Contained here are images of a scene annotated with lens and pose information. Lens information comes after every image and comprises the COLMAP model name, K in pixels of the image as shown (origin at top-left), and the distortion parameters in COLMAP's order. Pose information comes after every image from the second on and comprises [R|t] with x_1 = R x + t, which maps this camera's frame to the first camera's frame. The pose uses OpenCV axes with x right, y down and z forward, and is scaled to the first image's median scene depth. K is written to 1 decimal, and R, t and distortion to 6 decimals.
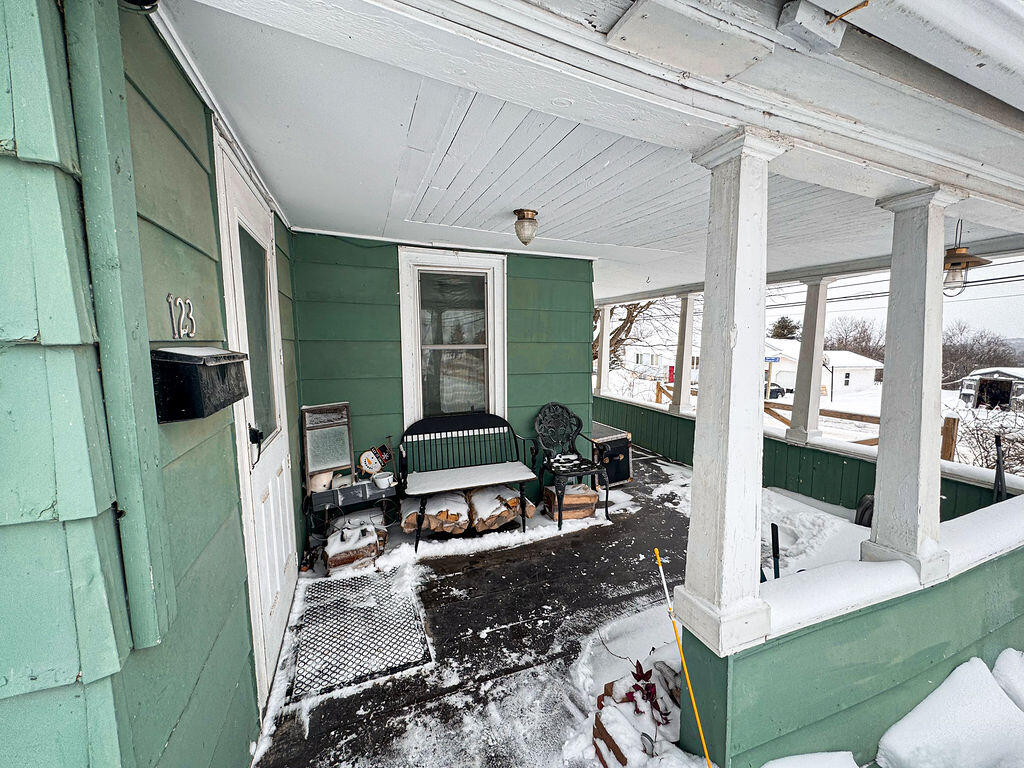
lens RADIAL K [[405.8, 0, 512.0], [0, 405.8, 384.0], [0, 0, 1]] dist [-0.002735, -0.000061]
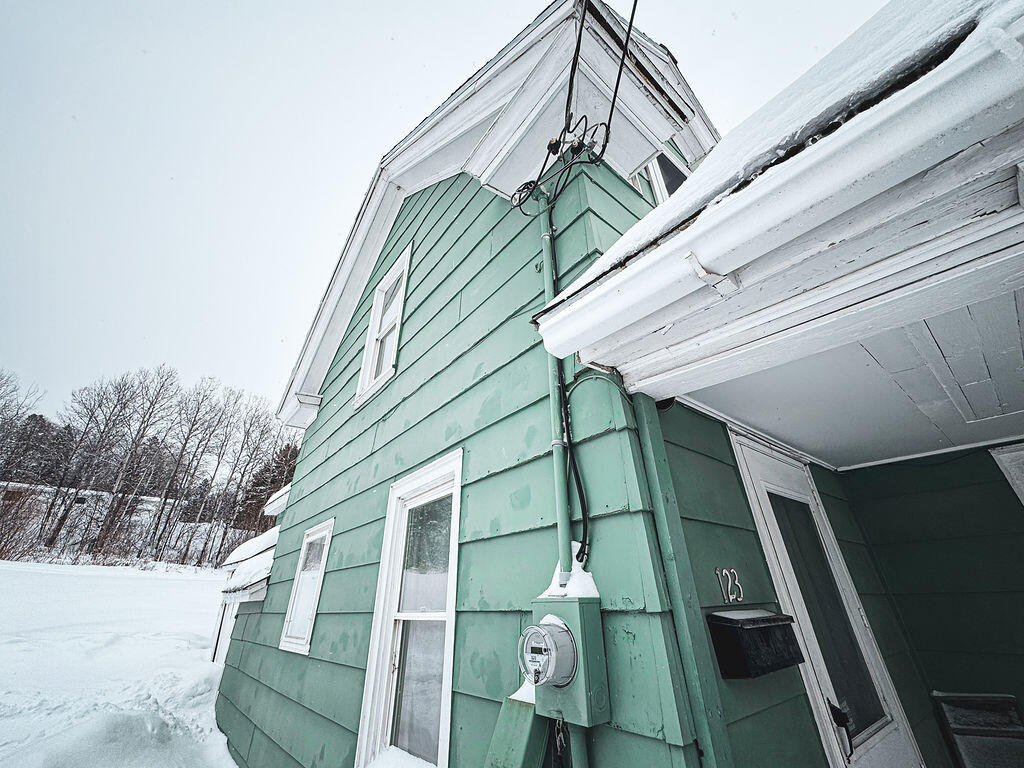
lens RADIAL K [[405.8, 0, 512.0], [0, 405.8, 384.0], [0, 0, 1]] dist [-0.002735, -0.000061]
pose [[0.311916, -0.461296, -0.830611, 0.356483], [-0.070353, 0.860613, -0.504377, -0.010492], [0.947501, 0.215759, 0.235986, -0.126259]]
